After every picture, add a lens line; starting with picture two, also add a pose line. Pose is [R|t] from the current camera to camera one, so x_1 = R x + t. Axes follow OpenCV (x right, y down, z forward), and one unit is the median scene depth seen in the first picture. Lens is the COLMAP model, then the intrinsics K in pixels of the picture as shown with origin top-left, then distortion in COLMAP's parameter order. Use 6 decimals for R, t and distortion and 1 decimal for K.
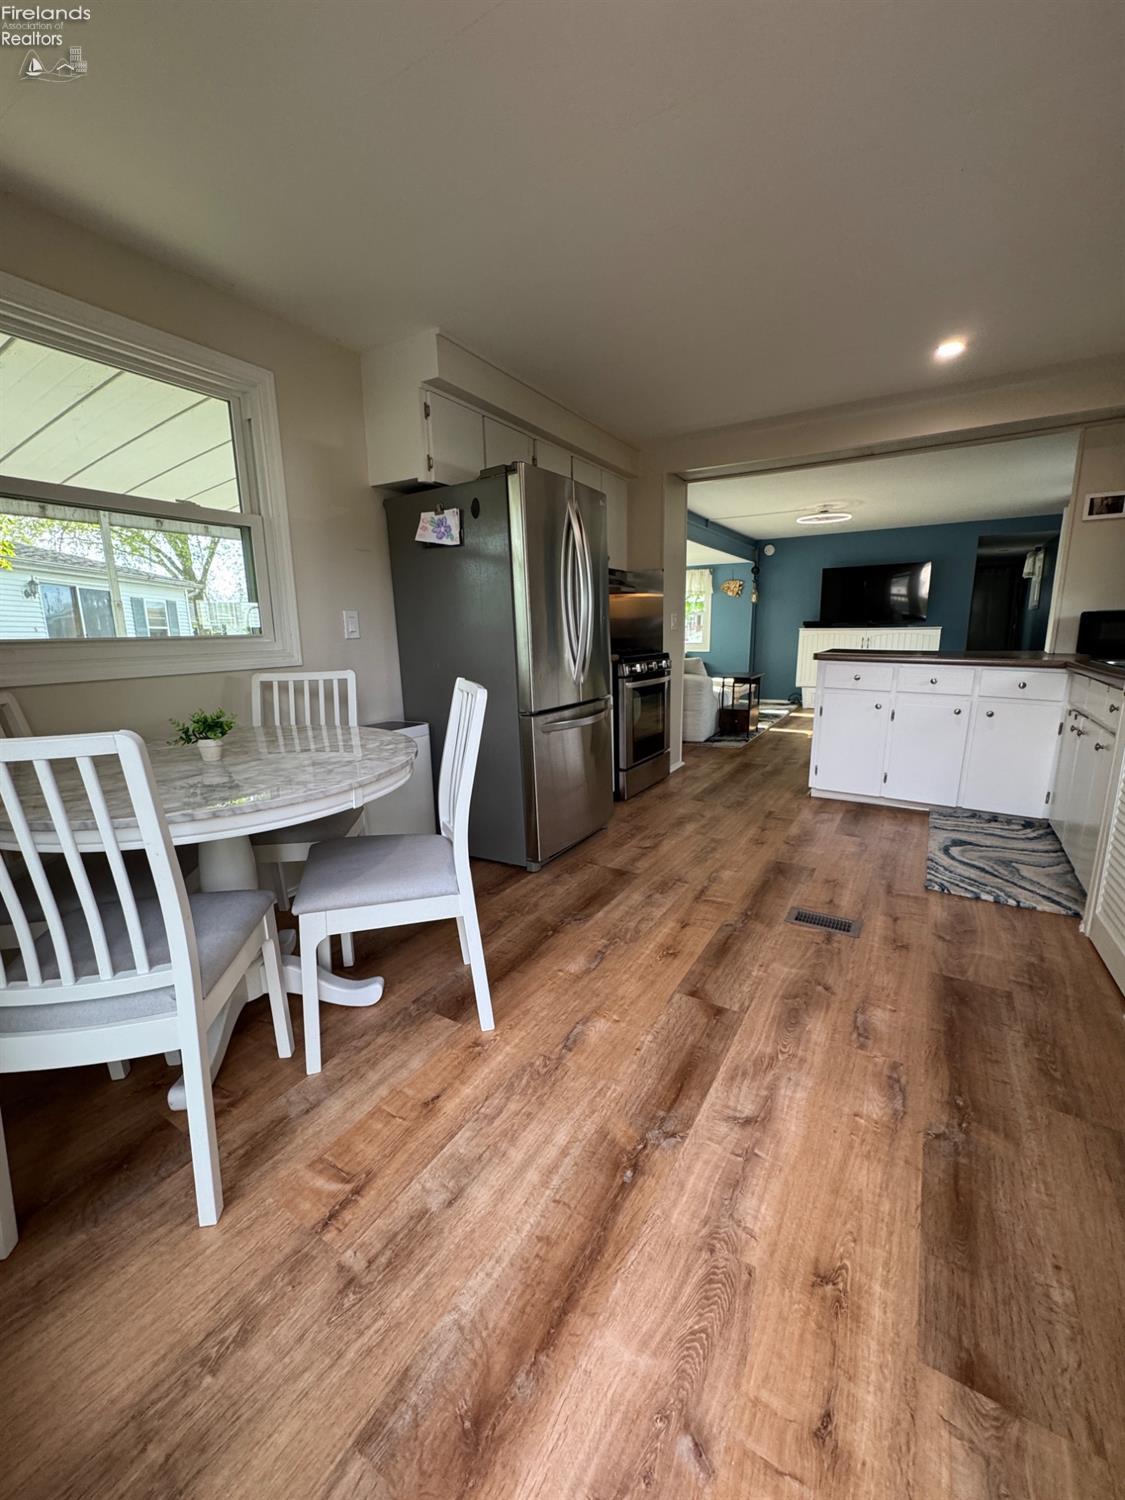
lens RADIAL K [[593.2, 0, 561.0], [0, 593.2, 748.0], [0, 0, 1]] dist [-0.002664, 0.002108]
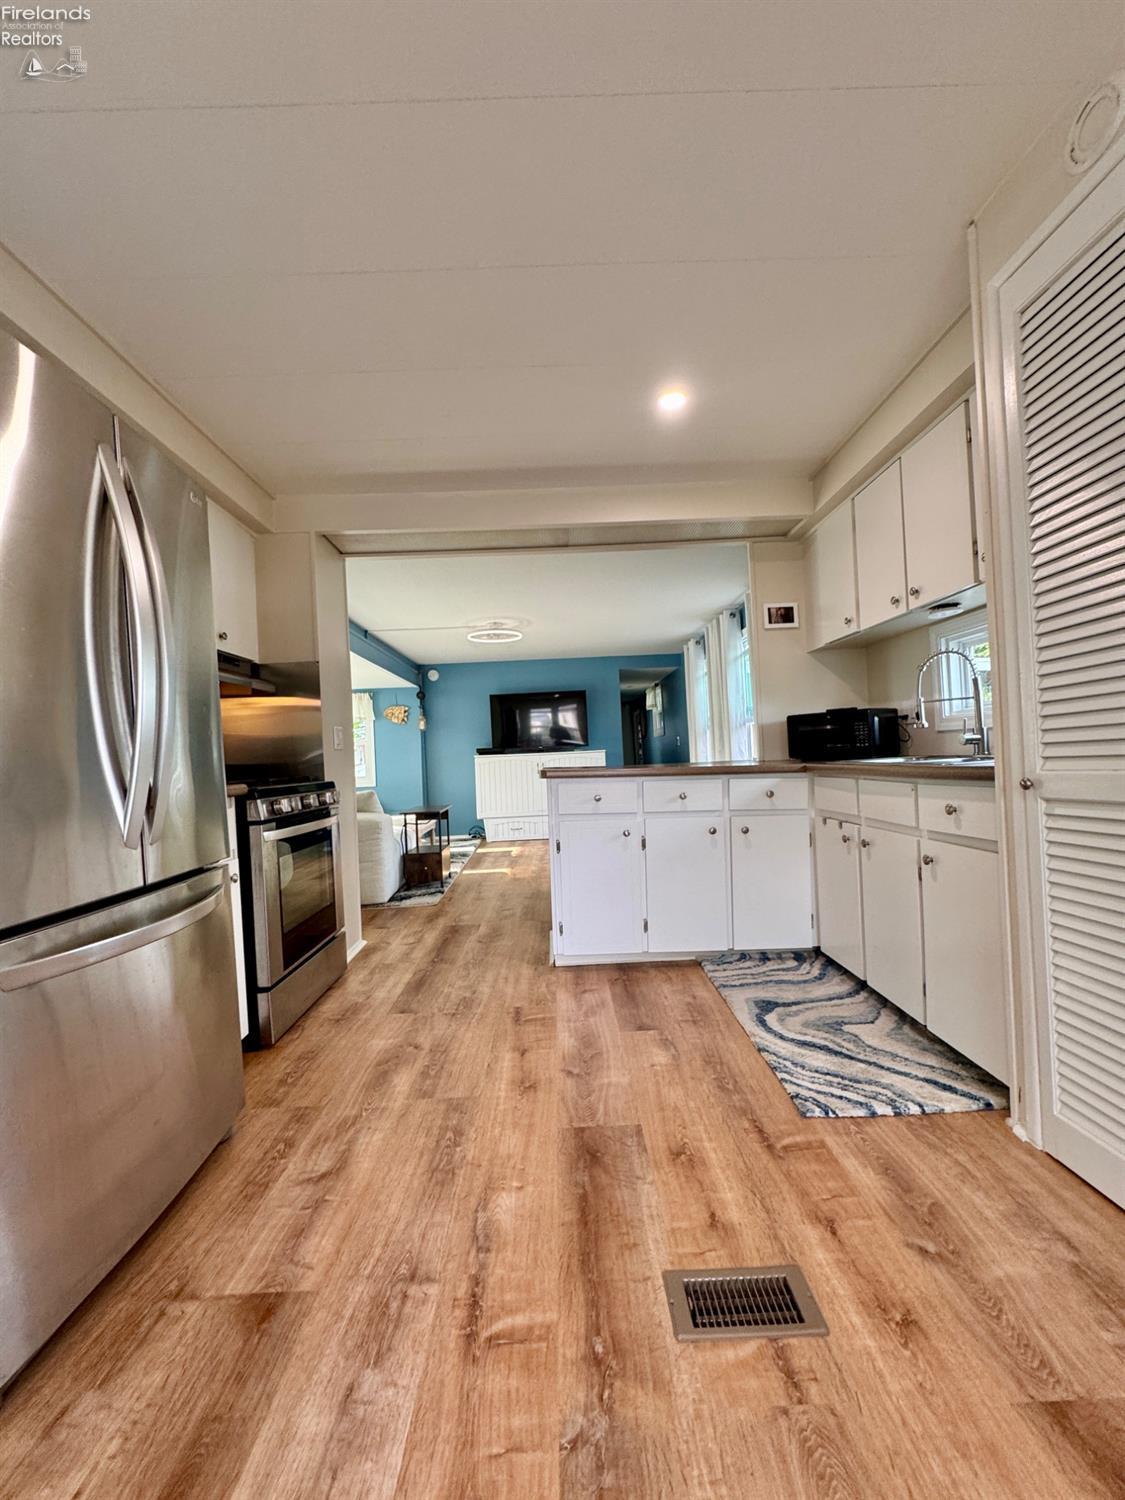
lens RADIAL K [[593.2, 0, 561.0], [0, 593.2, 748.0], [0, 0, 1]] dist [-0.002664, 0.002108]
pose [[0.844024, -0.014092, 0.536121, 0.051796], [0.137683, 0.971844, -0.191212, -0.044486], [-0.518331, 0.235203, 0.822200, 0.401903]]
